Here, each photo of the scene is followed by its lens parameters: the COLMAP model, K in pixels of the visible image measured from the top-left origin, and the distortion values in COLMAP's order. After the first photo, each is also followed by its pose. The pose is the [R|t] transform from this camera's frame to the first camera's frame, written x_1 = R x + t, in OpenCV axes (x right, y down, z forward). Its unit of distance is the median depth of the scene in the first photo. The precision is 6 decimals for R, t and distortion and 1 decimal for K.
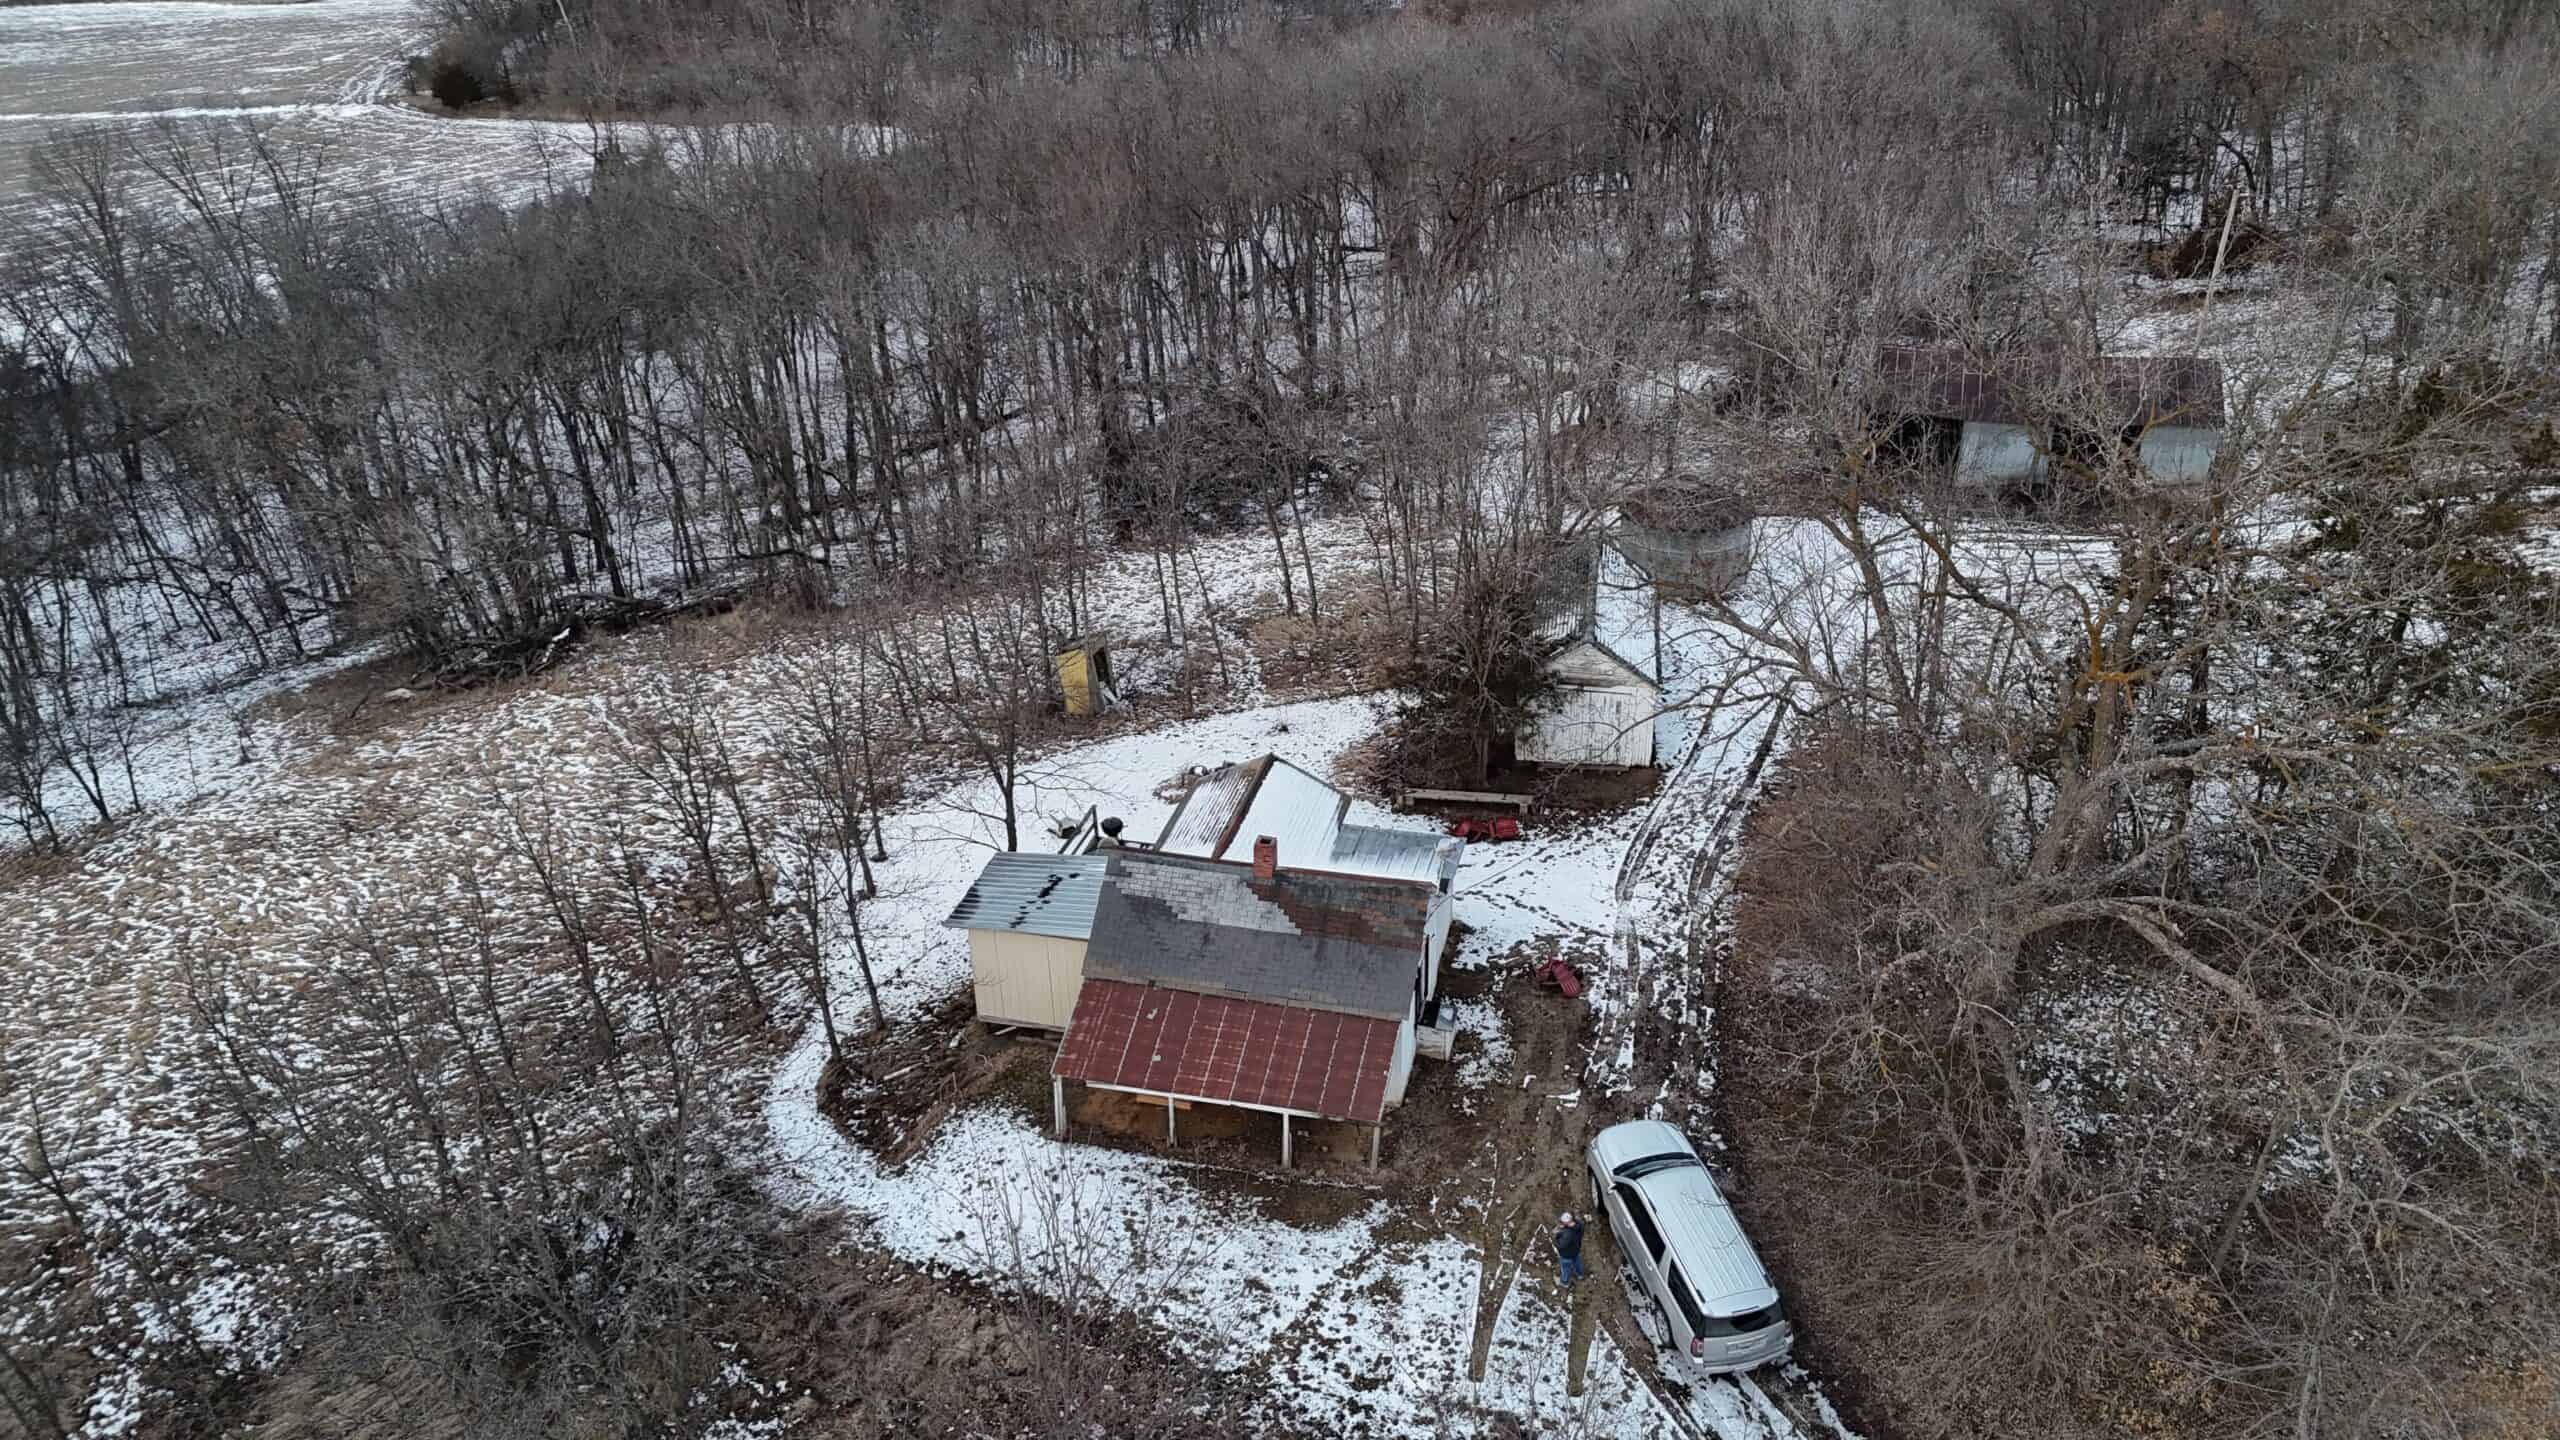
lens RADIAL K [[1878.3, 0, 1269.8], [0, 1878.3, 717.5], [0, 0, 1]] dist [0.101049, -0.109393]
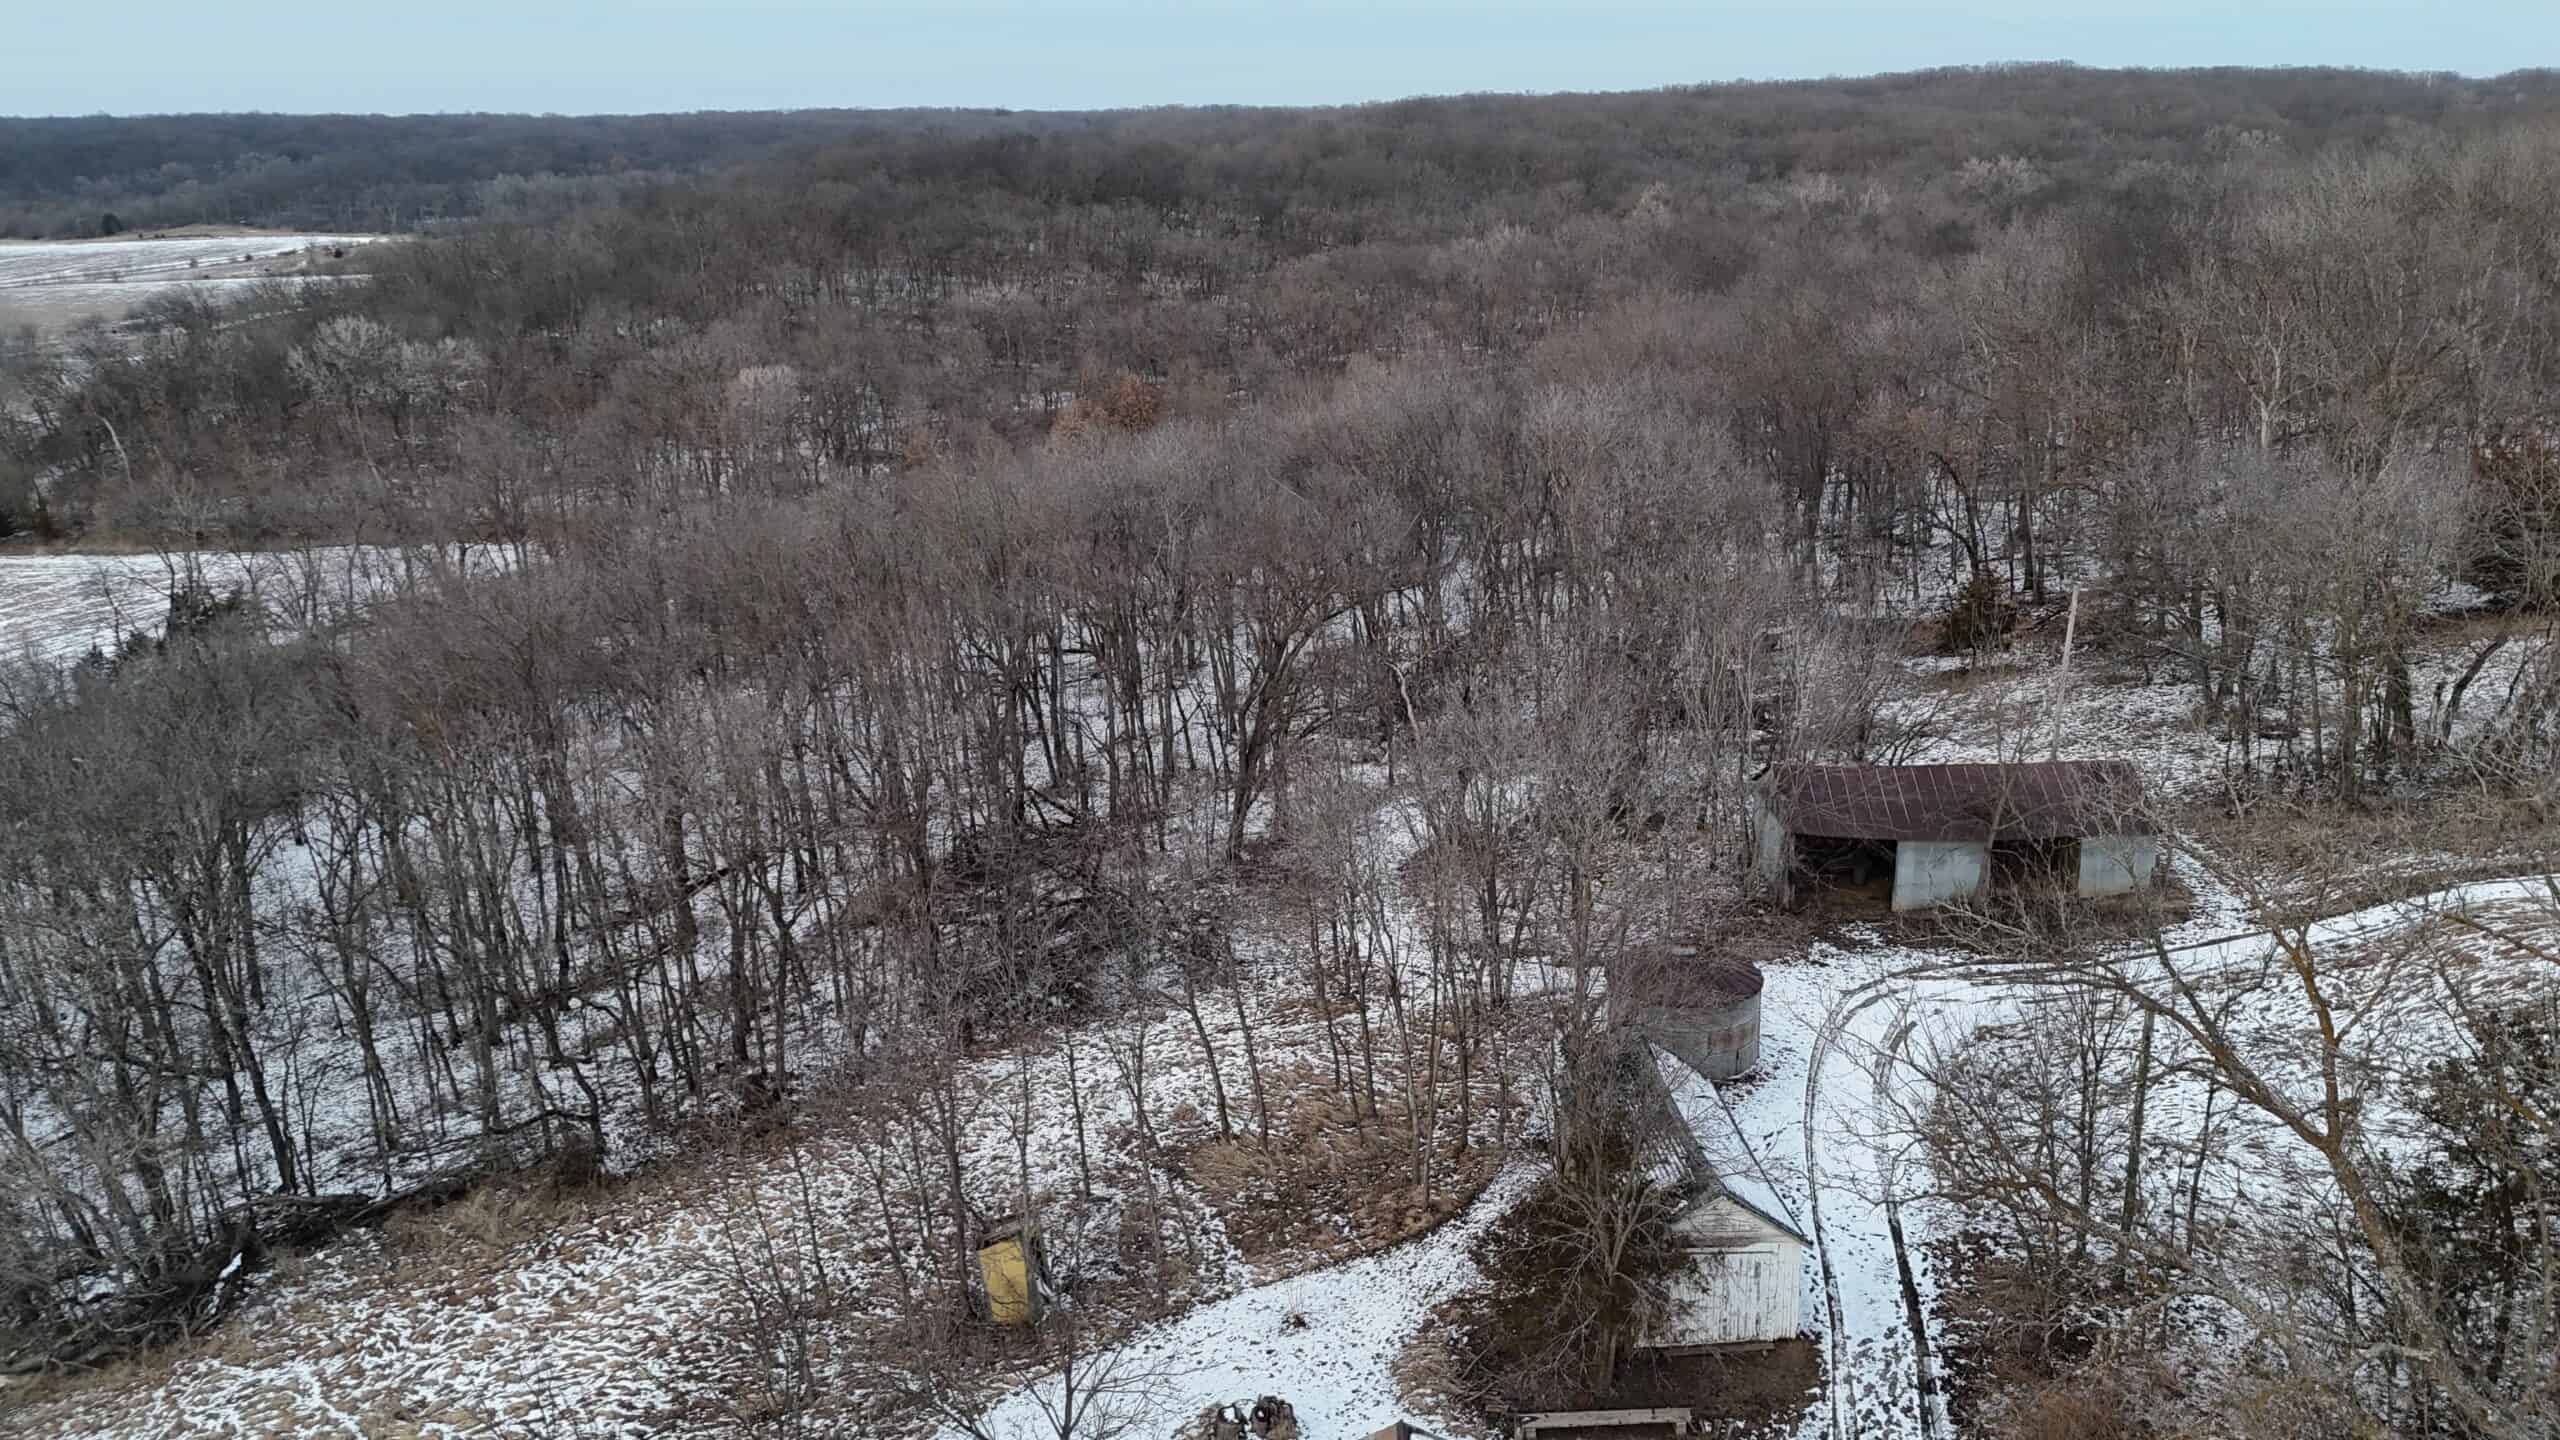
lens RADIAL K [[1868.7, 0, 1272.9], [0, 1868.7, 722.4], [0, 0, 1]] dist [0.078469, -0.065170]
pose [[0.975363, -0.064335, 0.211019, -0.130280], [0.102381, 0.979292, -0.174658, -0.087602], [-0.195412, 0.191960, 0.961751, 0.174915]]
